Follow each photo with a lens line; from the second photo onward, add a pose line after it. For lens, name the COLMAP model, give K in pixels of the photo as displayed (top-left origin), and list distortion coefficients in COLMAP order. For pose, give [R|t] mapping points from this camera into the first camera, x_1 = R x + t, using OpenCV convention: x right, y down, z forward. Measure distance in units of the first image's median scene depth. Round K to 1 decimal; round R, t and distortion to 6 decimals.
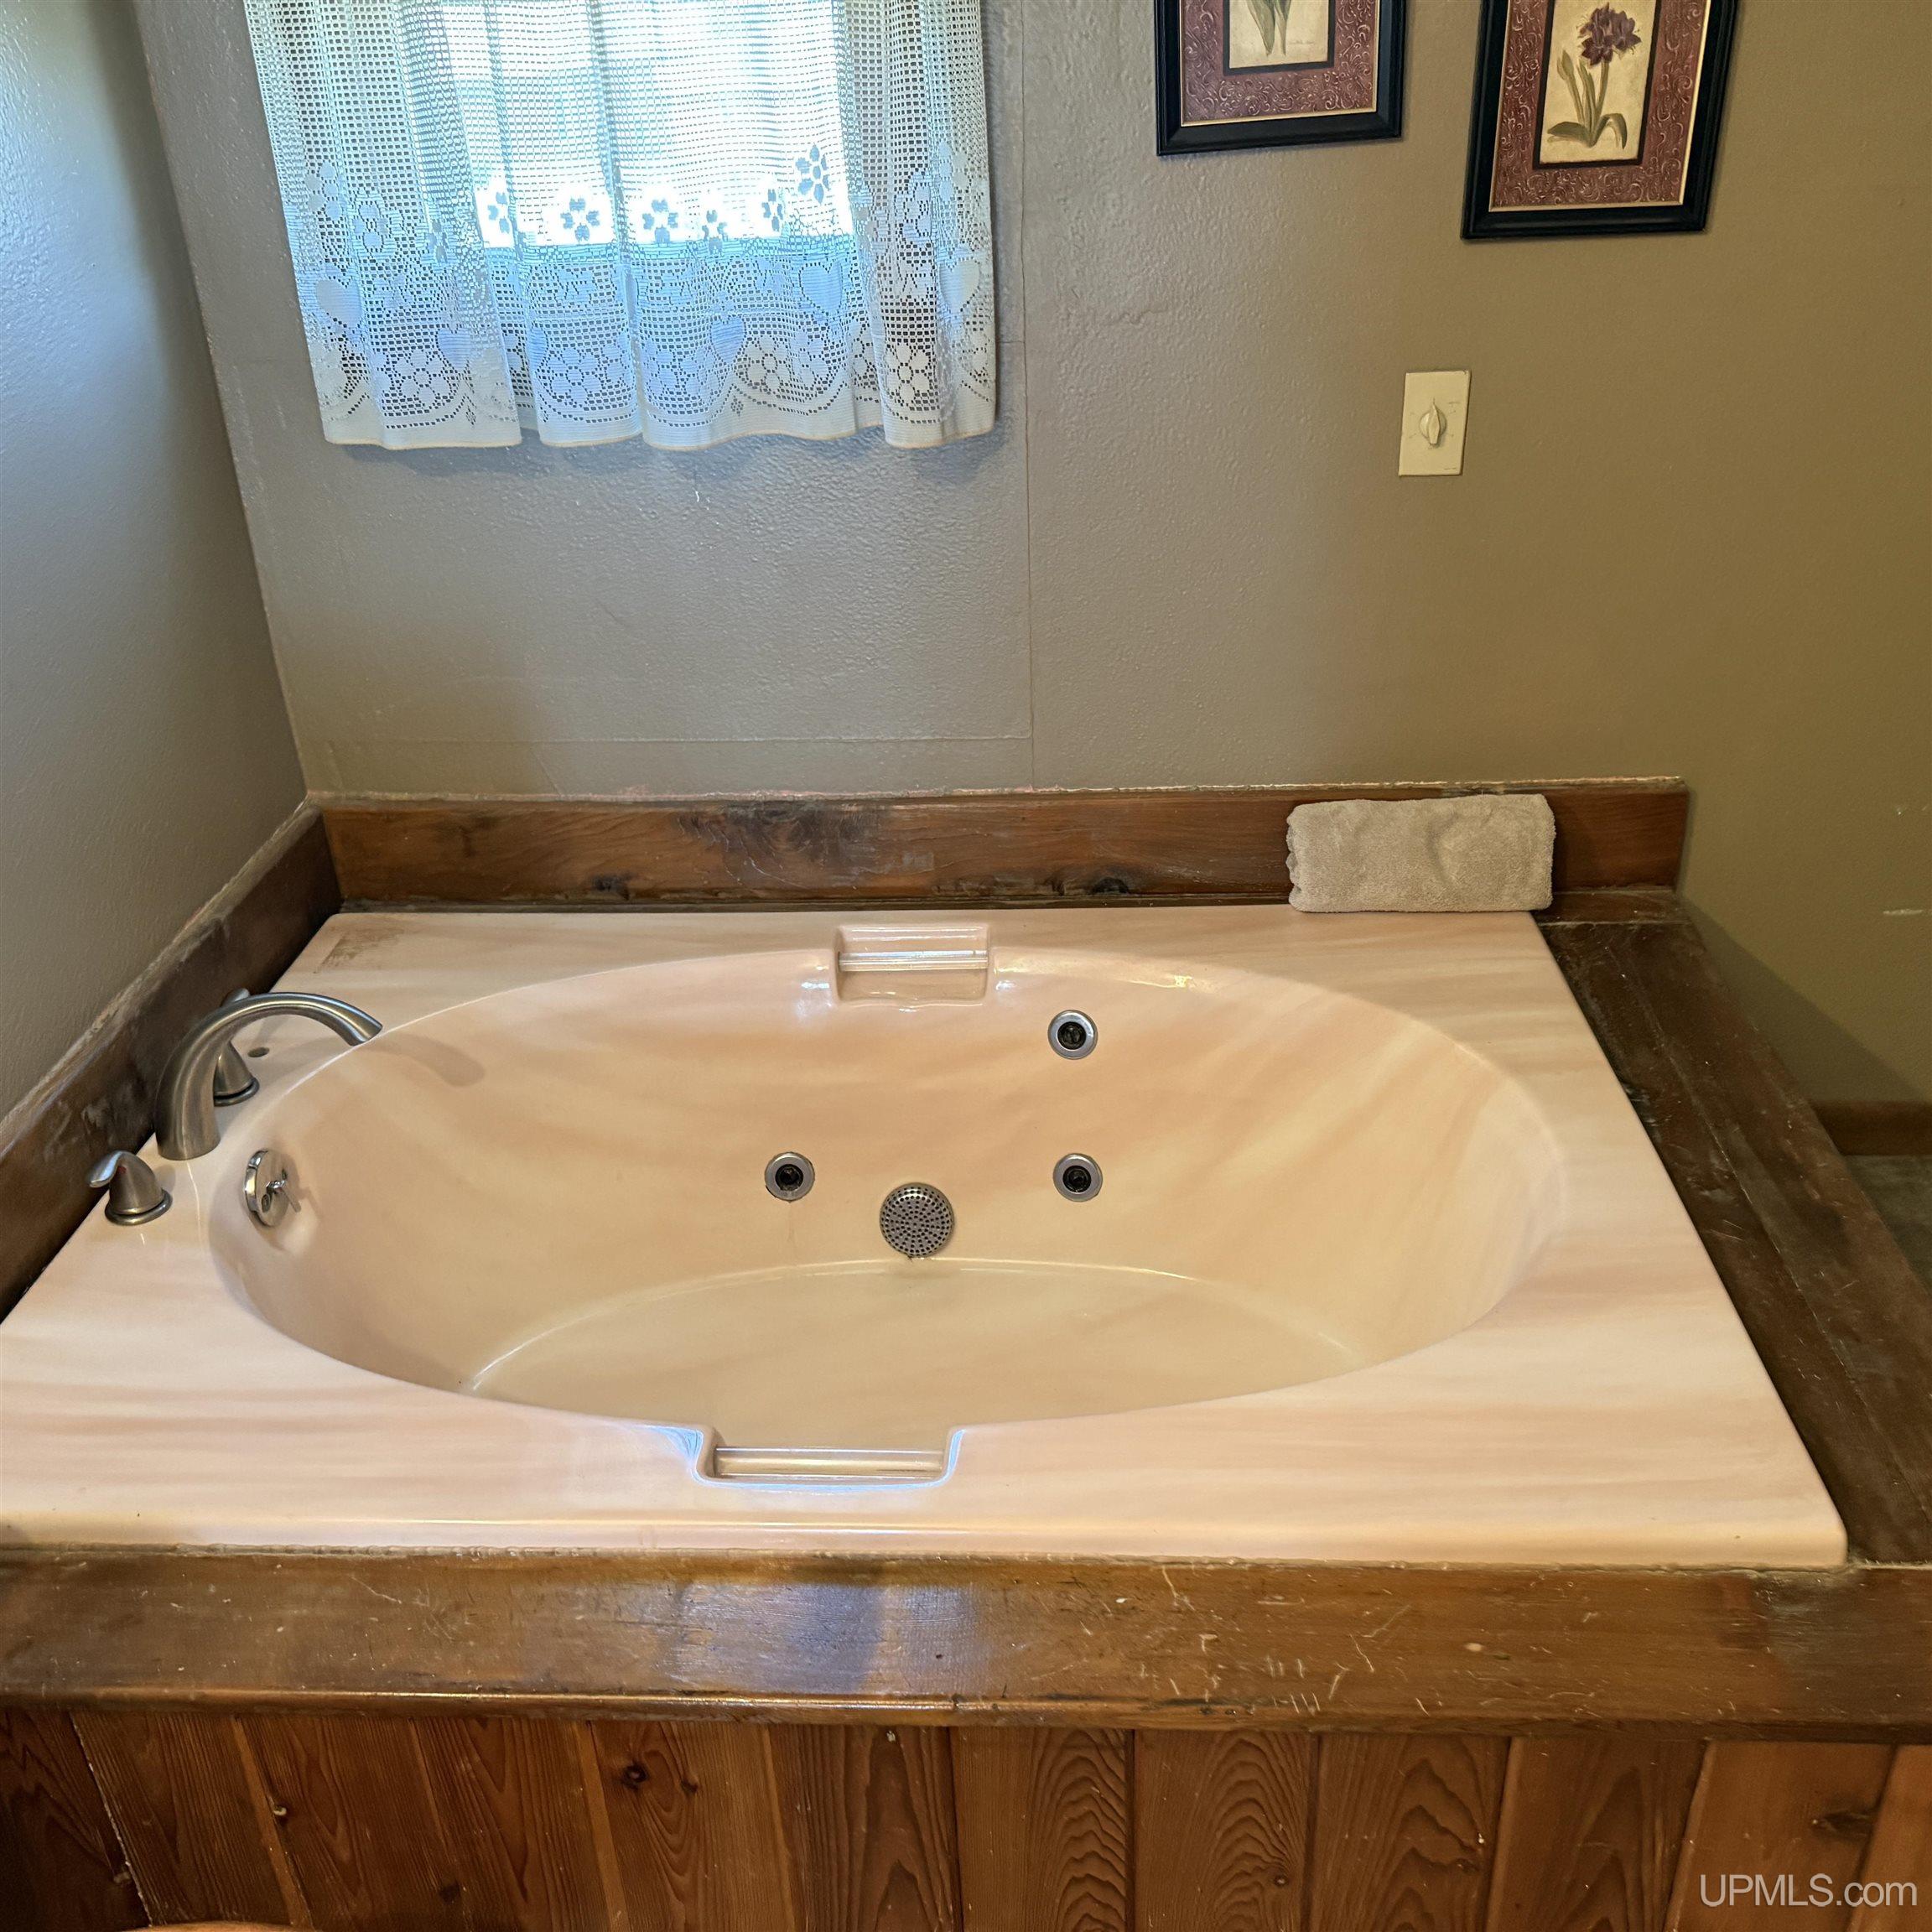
lens RADIAL K [[1726.0, 0, 976.8], [0, 1726.0, 981.9], [0, 0, 1]] dist [0.028717, -0.035548]
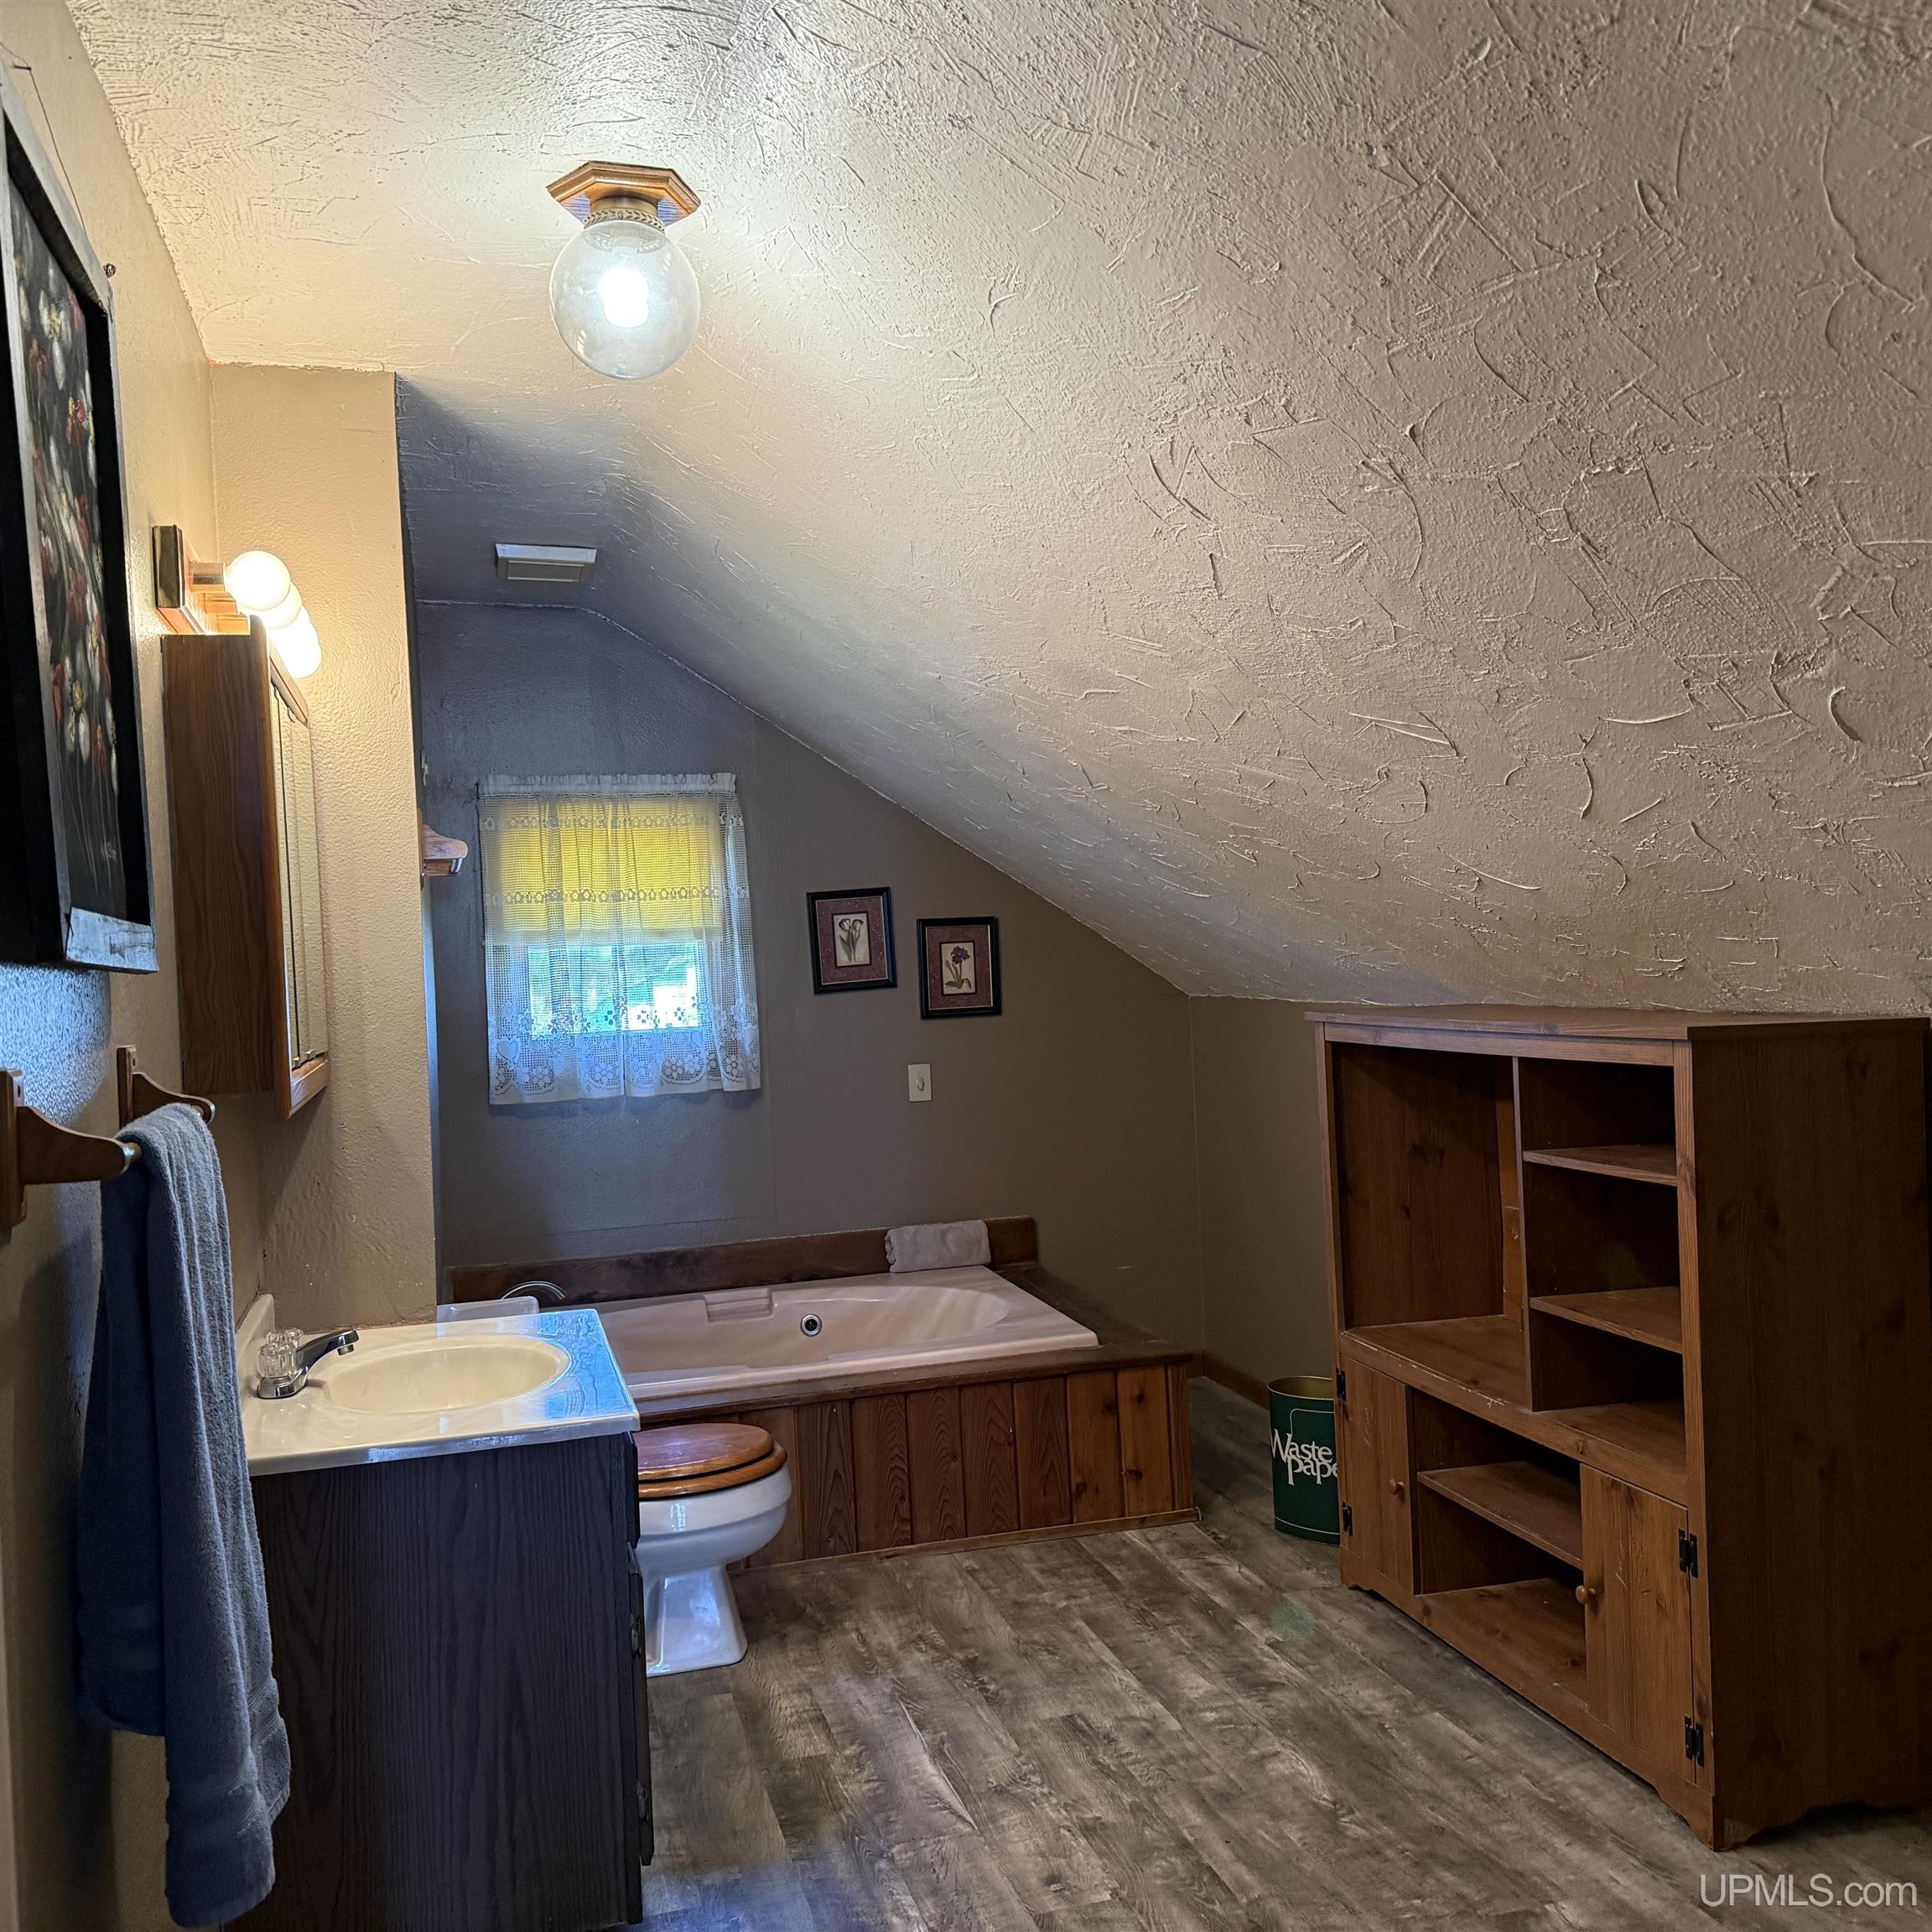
lens RADIAL K [[1726.0, 0, 966.4], [0, 1726.0, 969.9], [0, 0, 1]] dist [0.028717, -0.035548]
pose [[0.949126, -0.010799, 0.314710, -0.522397], [0.158863, 0.879327, -0.448938, 0.757394], [-0.271885, 0.476095, 0.836308, -1.377015]]
